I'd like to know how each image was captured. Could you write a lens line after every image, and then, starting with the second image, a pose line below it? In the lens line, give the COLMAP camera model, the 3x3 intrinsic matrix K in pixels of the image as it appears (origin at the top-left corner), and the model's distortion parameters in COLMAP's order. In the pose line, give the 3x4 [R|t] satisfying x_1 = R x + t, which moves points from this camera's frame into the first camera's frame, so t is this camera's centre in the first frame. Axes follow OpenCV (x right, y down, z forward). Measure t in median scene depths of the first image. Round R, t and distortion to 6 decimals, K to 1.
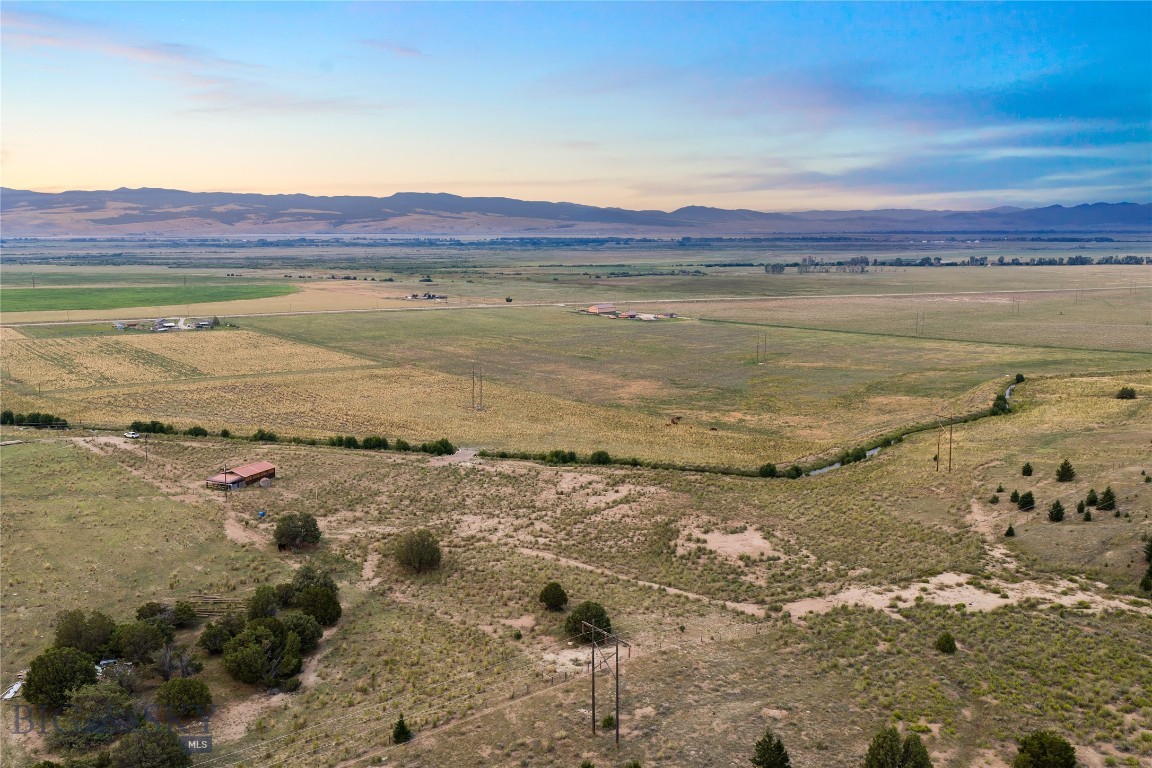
lens RADIAL K [[980.4, 0, 572.3], [0, 980.4, 385.4], [0, 0, 1]] dist [0.011962, -0.009493]
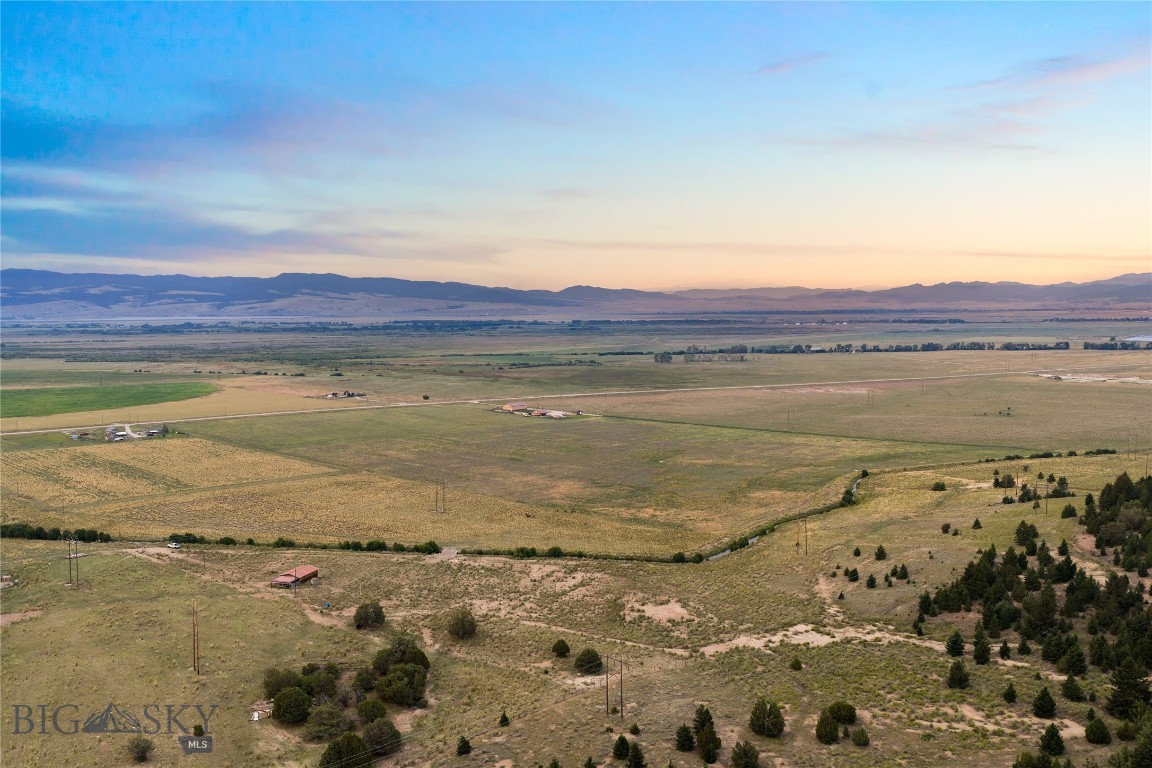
lens RADIAL K [[980.4, 0, 577.8], [0, 980.4, 381.4], [0, 0, 1]] dist [0.011962, -0.009493]
pose [[0.992840, -0.014093, 0.118616, -0.074875], [0.023791, 0.996451, -0.080749, -0.038417], [-0.117057, 0.082993, 0.989651, -0.268624]]
